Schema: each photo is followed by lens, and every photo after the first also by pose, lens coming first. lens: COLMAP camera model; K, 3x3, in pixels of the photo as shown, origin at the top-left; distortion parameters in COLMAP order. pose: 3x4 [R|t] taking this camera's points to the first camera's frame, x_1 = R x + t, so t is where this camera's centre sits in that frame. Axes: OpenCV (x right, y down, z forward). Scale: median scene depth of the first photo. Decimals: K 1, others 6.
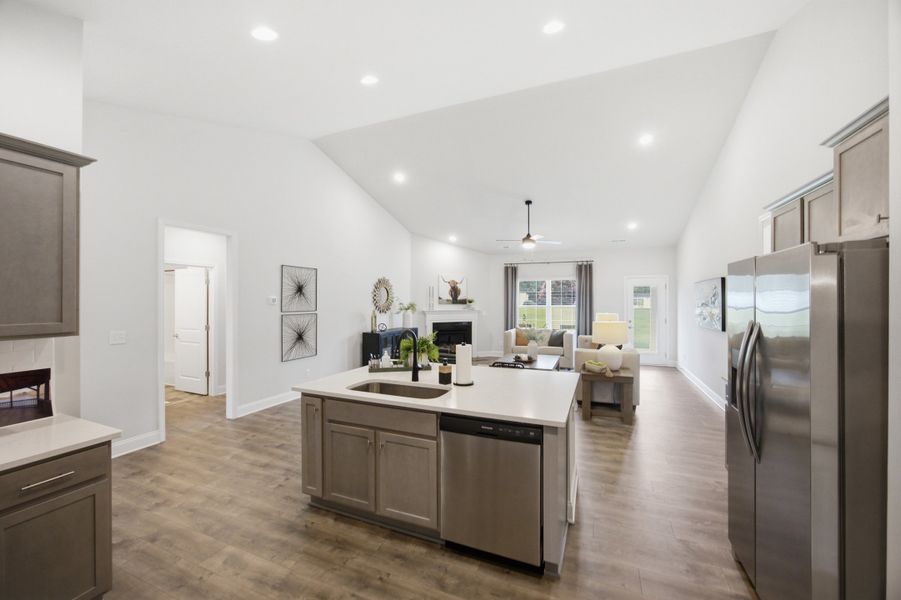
lens RADIAL K [[352.0, 0, 459.8], [0, 352.0, 301.8], [0, 0, 1]] dist [-0.021004, 0.004533]
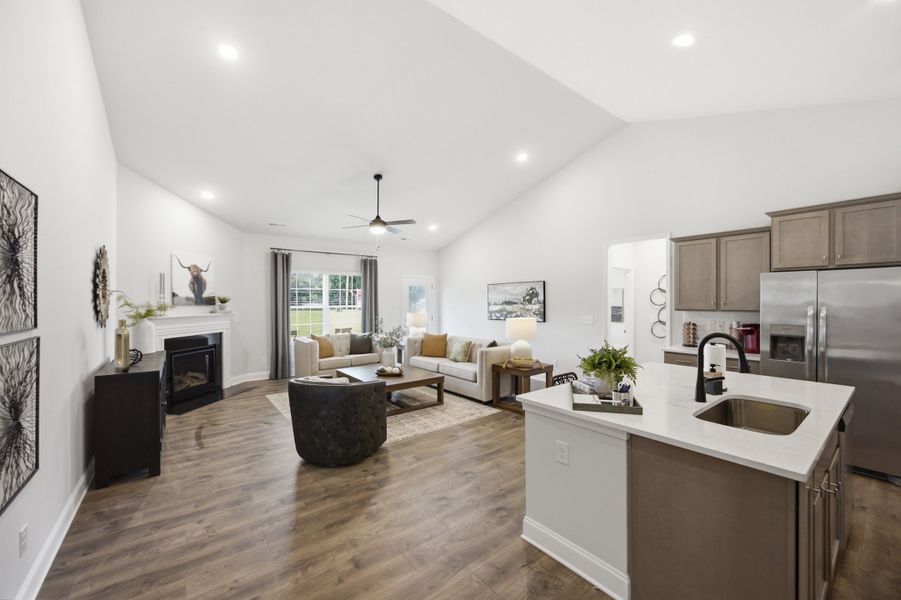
lens RADIAL K [[352.0, 0, 453.7], [0, 352.0, 303.9], [0, 0, 1]] dist [-0.021004, 0.004533]
pose [[0.502457, -0.009470, 0.864550, -0.361559], [0.004535, 0.999955, 0.008317, 0.001514], [-0.864590, -0.000258, 0.502477, 0.388281]]
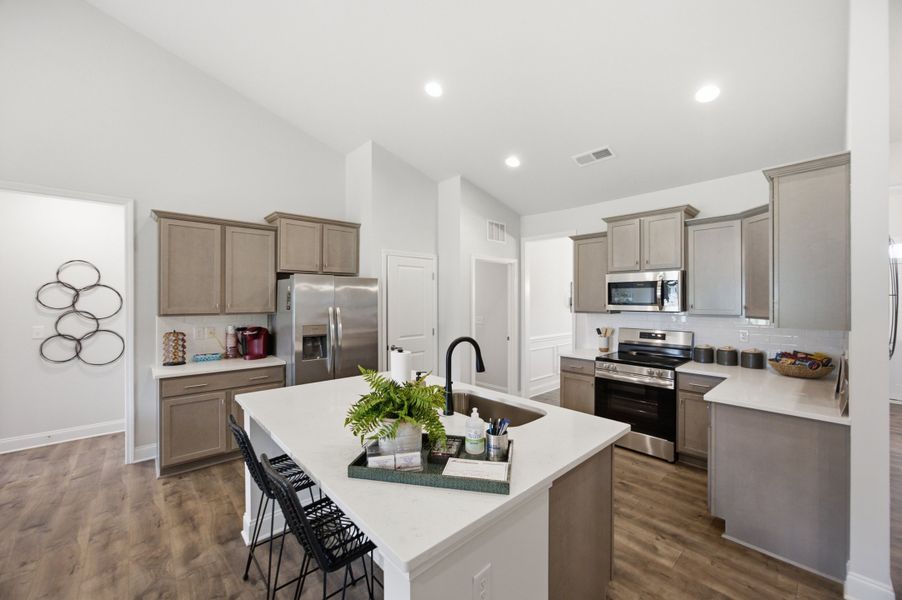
lens RADIAL K [[352.4, 0, 451.1], [0, 352.4, 299.3], [0, 0, 1]] dist [-0.021004, 0.004533]
pose [[-0.900598, 0.000421, 0.434652, -0.146967], [0.001657, 0.999996, 0.002465, -0.000893], [-0.434649, 0.002940, -0.900595, 0.577947]]
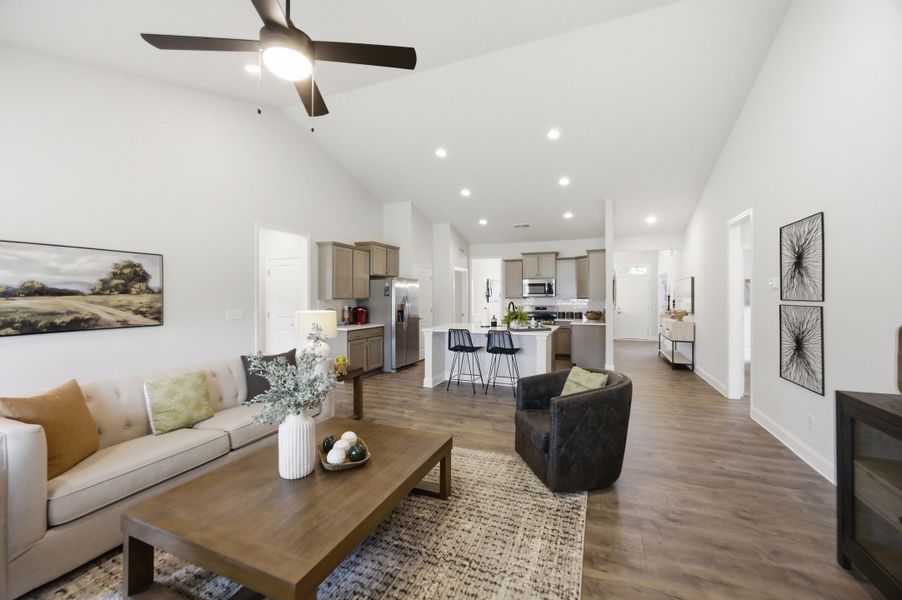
lens RADIAL K [[352.4, 0, 457.3], [0, 352.4, 296.7], [0, 0, 1]] dist [-0.021004, 0.004533]
pose [[-0.999943, 0.002588, 0.010394, 0.057286], [0.002624, 0.999990, 0.003501, 0.012260], [-0.010385, 0.003528, -0.999940, 1.095209]]
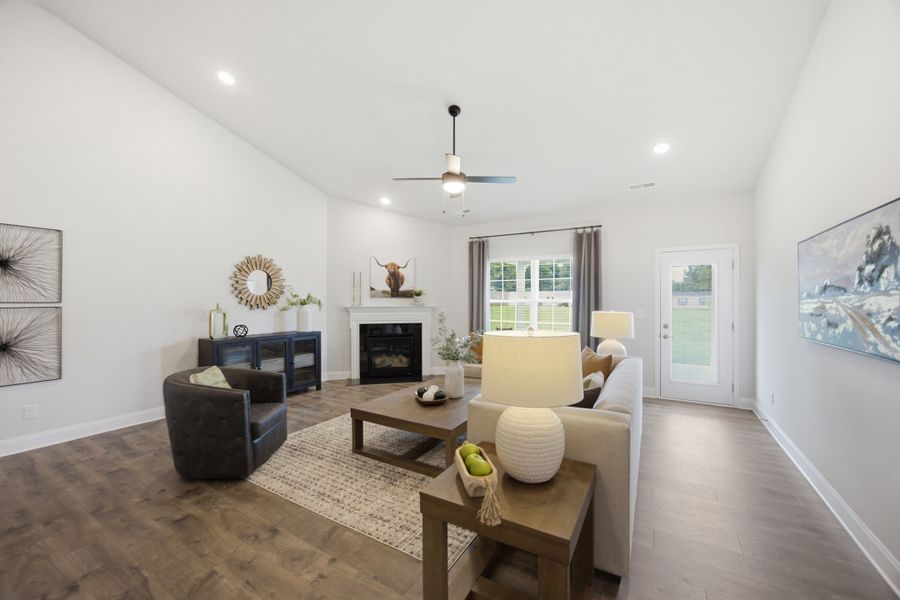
lens RADIAL K [[351.6, 0, 456.6], [0, 351.6, 299.5], [0, 0, 1]] dist [-0.021004, 0.004533]
pose [[0.988074, 0.000867, -0.153975, 0.247810], [-0.001761, 0.999982, -0.005673, 0.016553], [0.153968, 0.005876, 0.988058, 0.398072]]
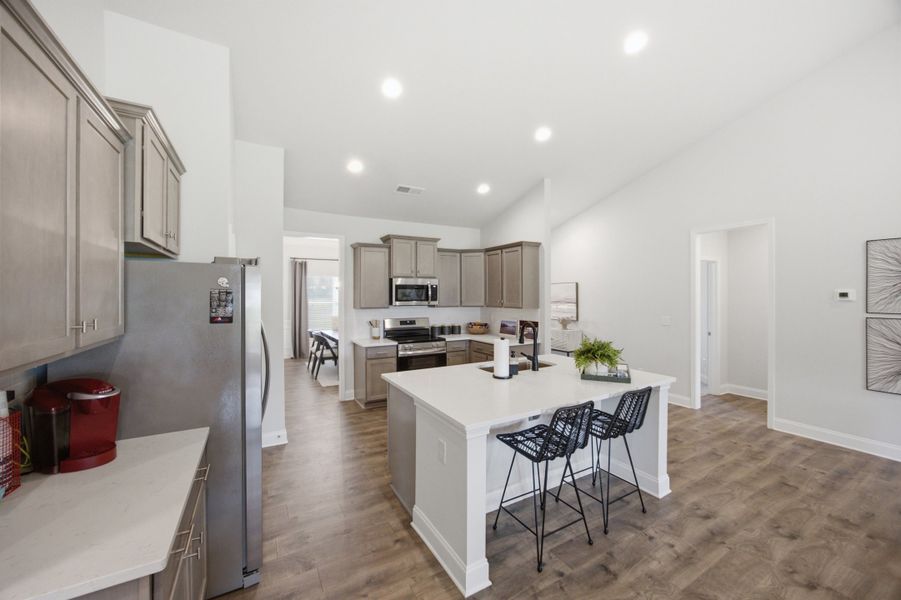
lens RADIAL K [[352.0, 0, 453.2], [0, 352.0, 297.6], [0, 0, 1]] dist [-0.021004, 0.004533]
pose [[-0.622305, 0.009770, -0.782714, 0.315586], [0.001934, 0.999938, 0.010943, -0.005927], [0.782772, 0.005296, -0.622286, 0.527391]]
